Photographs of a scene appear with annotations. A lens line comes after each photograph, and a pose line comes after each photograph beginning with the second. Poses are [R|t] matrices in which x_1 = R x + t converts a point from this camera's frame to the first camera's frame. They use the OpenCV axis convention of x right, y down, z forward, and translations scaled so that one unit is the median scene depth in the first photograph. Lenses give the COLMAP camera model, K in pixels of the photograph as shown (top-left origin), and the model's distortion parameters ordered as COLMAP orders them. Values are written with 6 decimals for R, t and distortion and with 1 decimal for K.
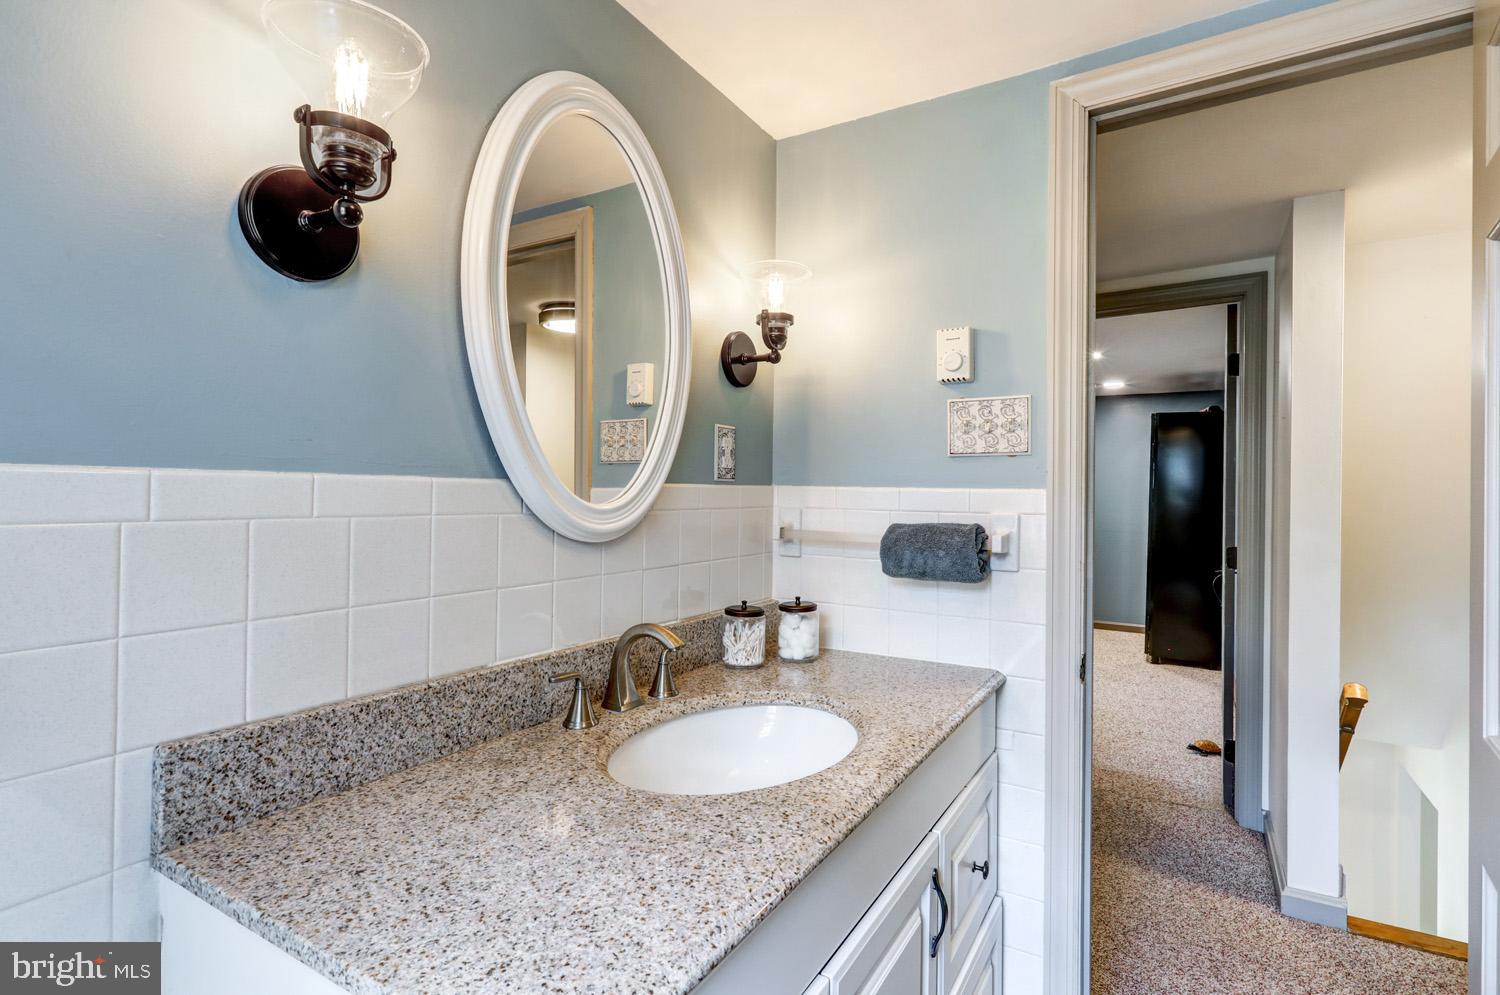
lens RADIAL K [[733.3, 0, 742.1], [0, 733.3, 490.6], [0, 0, 1]] dist [-0.000209, 0.000229]
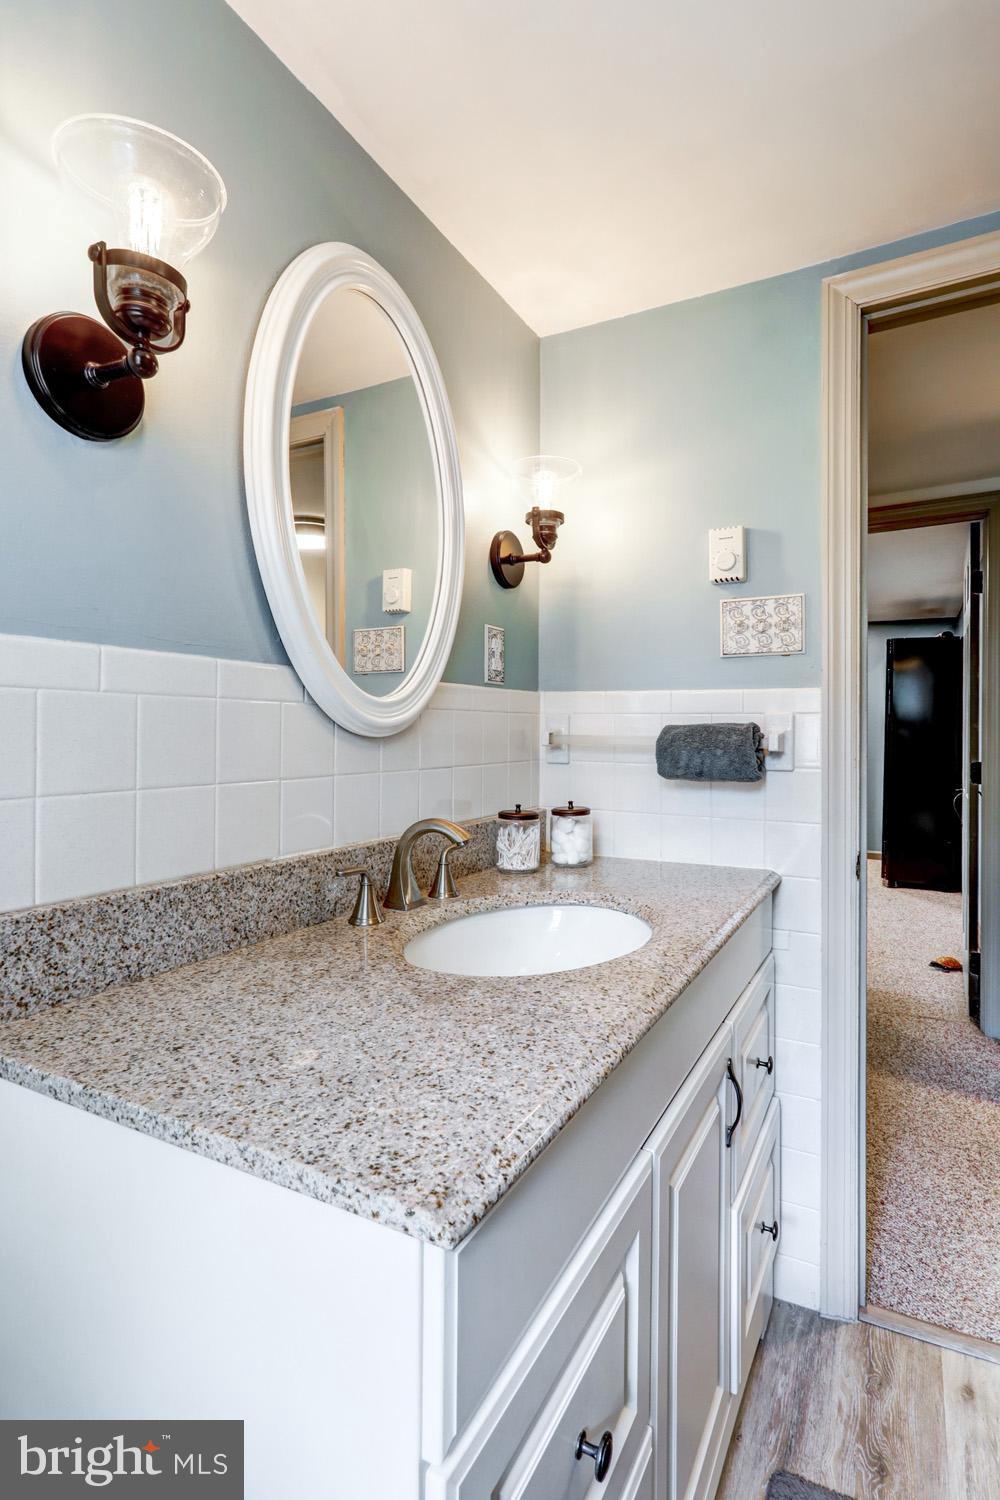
lens RADIAL K [[753.0, 0, 509.6], [0, 753.0, 733.2], [0, 0, 1]] dist [-0.000325, -0.000077]
pose [[0.998144, -0.006815, 0.060507, -0.093232], [0.006551, 0.999968, 0.004558, 0.069489], [-0.060536, -0.004154, 0.998157, 0.003009]]
